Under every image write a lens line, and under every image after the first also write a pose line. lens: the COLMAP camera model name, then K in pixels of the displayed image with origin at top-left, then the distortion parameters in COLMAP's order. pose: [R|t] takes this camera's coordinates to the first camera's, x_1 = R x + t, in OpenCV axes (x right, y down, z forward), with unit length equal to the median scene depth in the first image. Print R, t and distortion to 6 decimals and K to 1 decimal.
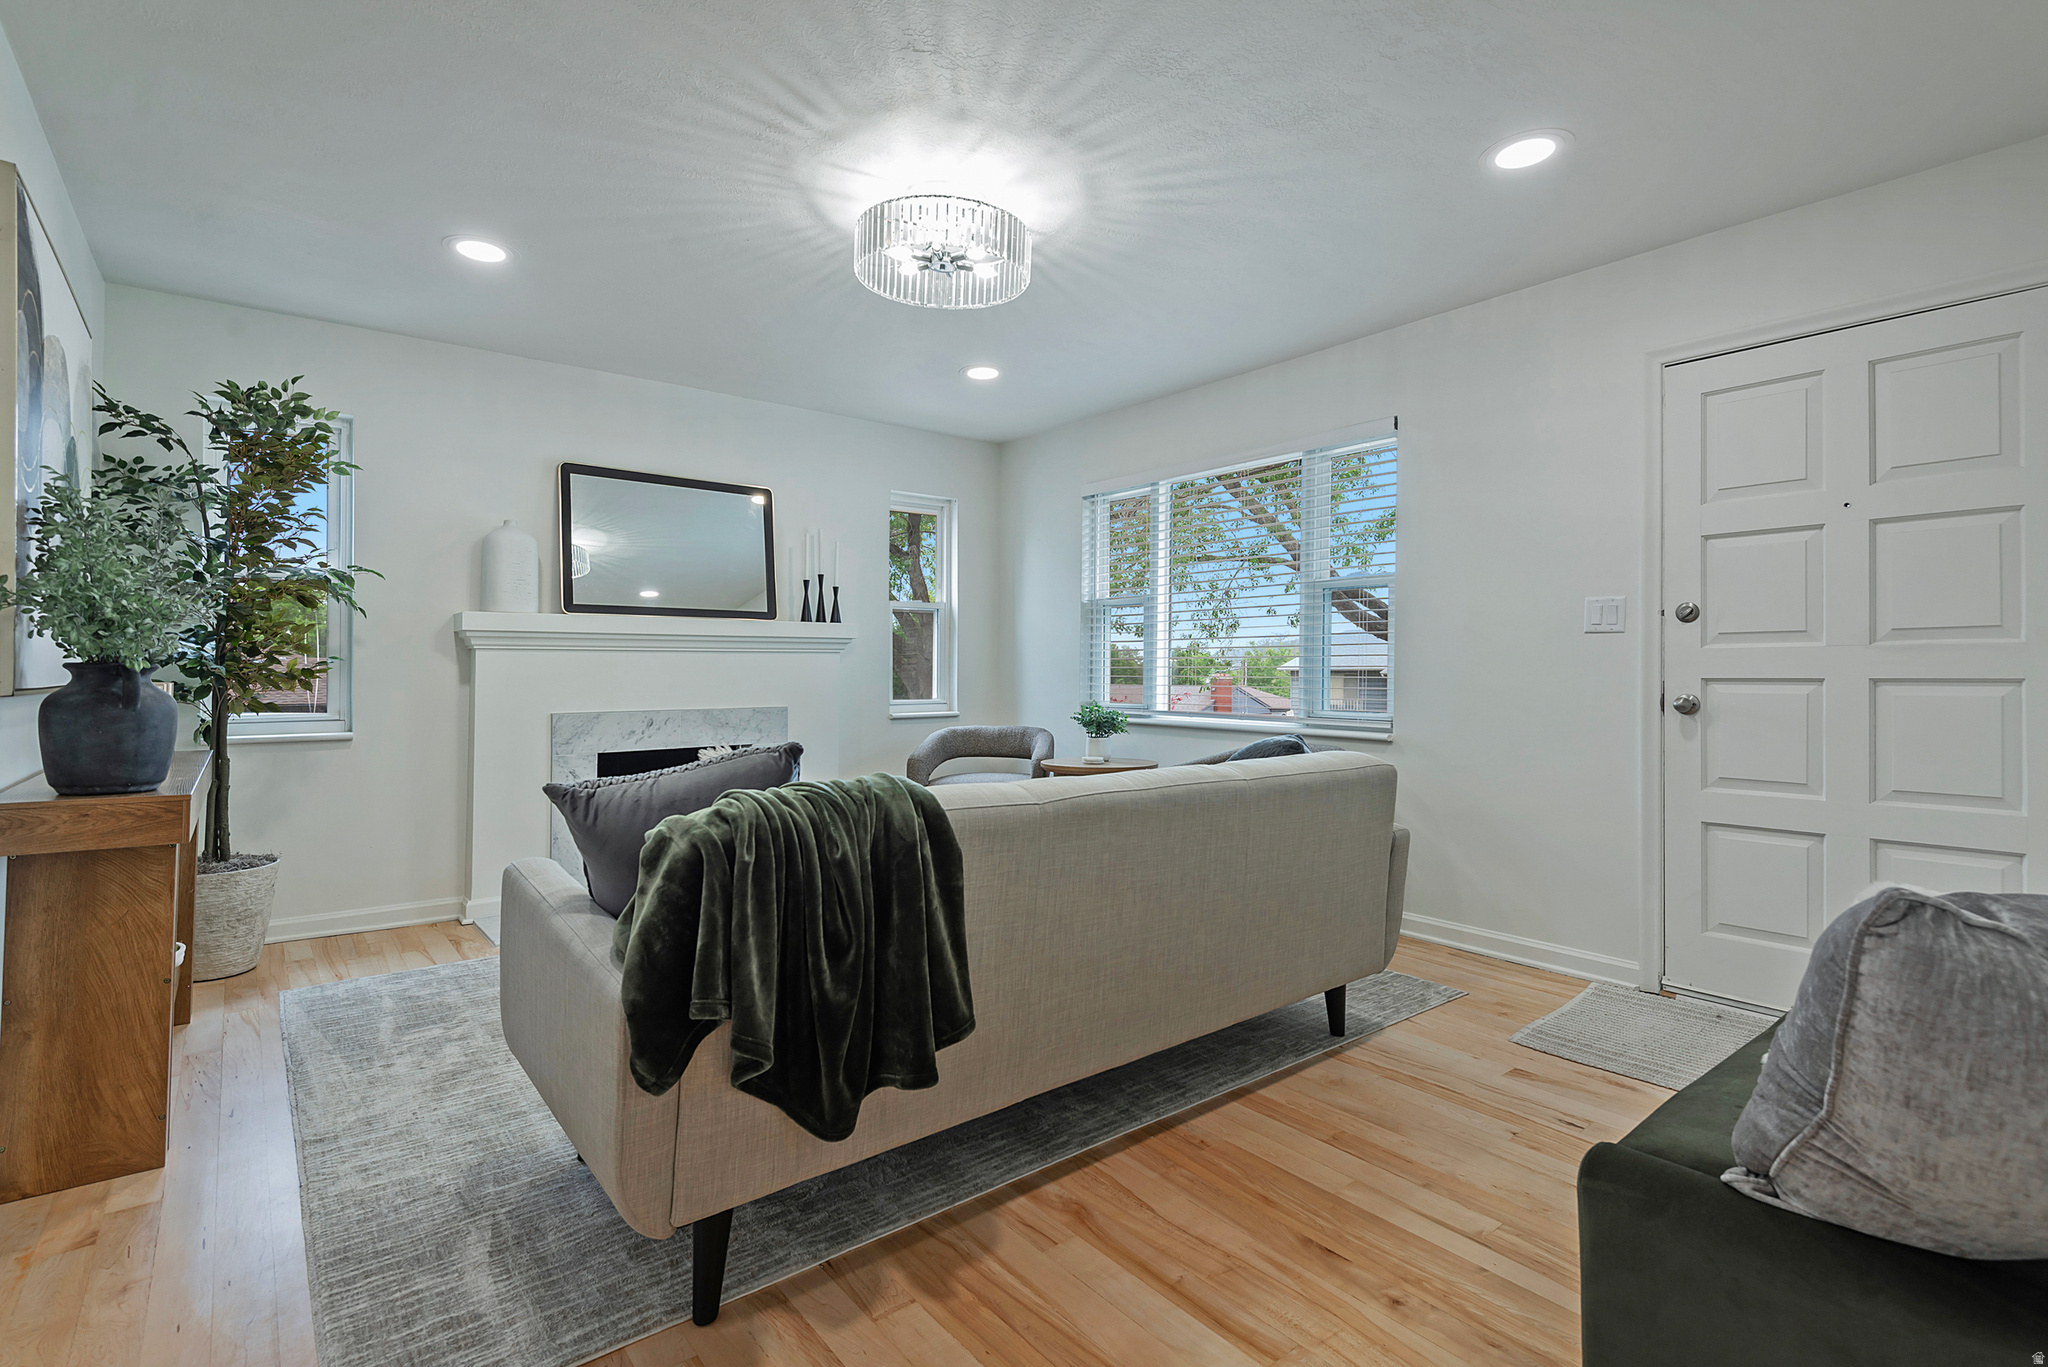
lens RADIAL K [[985.7, 0, 1024.0], [0, 985.7, 683.5], [0, 0, 1]] dist [0.038950, 0.000125]
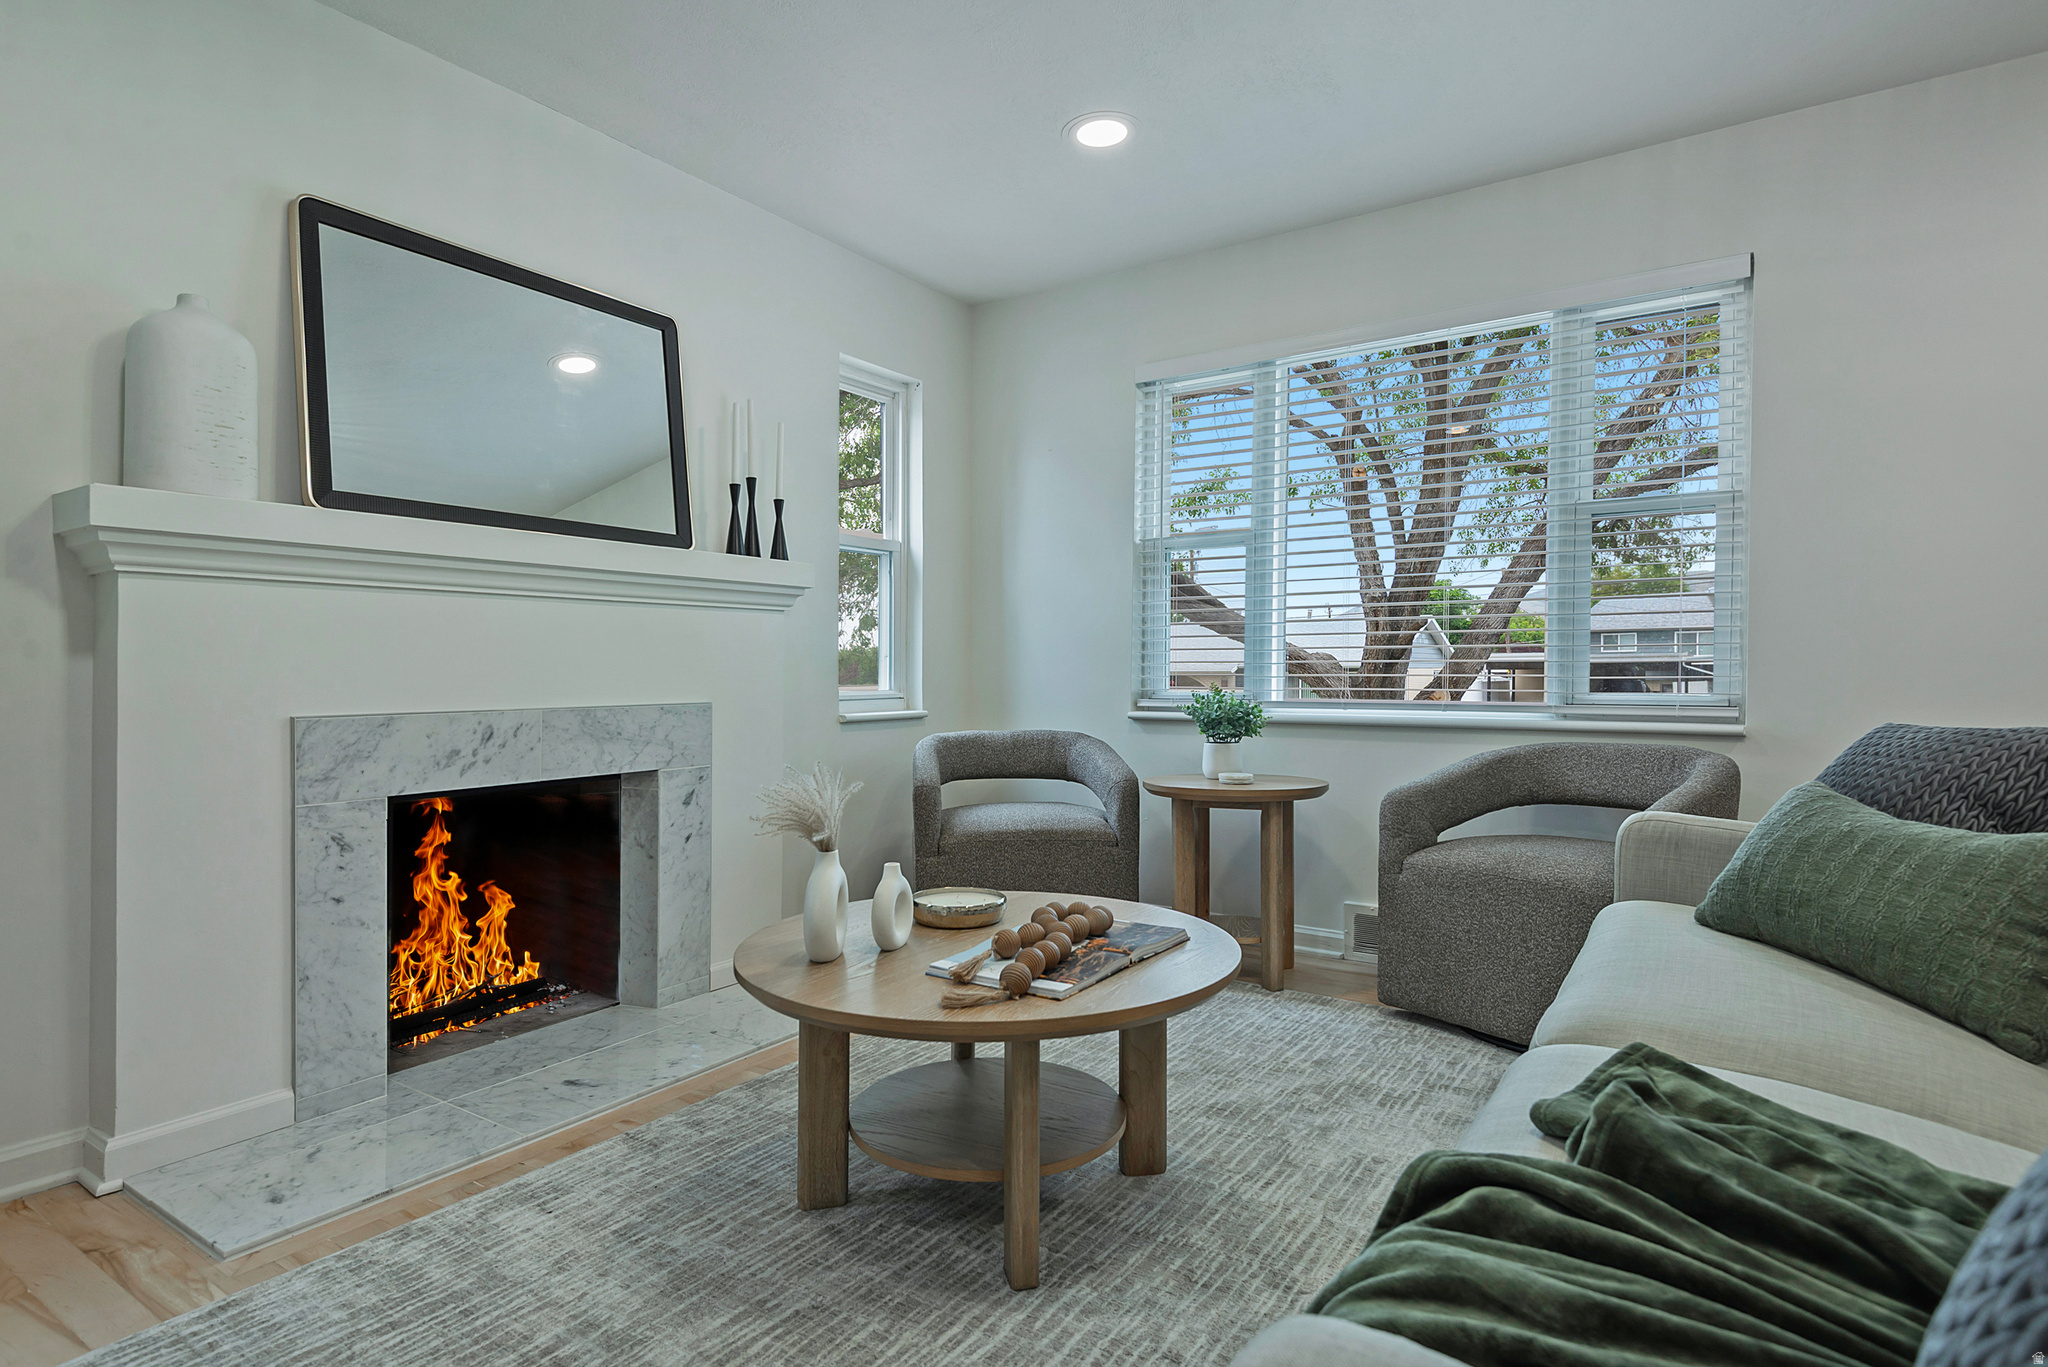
lens RADIAL K [[1095.4, 0, 1013.8], [0, 1095.4, 690.8], [0, 0, 1]] dist [0.021173, -0.019449]
pose [[0.954268, -0.009926, 0.298787, -0.295821], [0.009392, 0.999951, 0.003223, 0.018485], [-0.298804, -0.000270, 0.954314, 0.386755]]
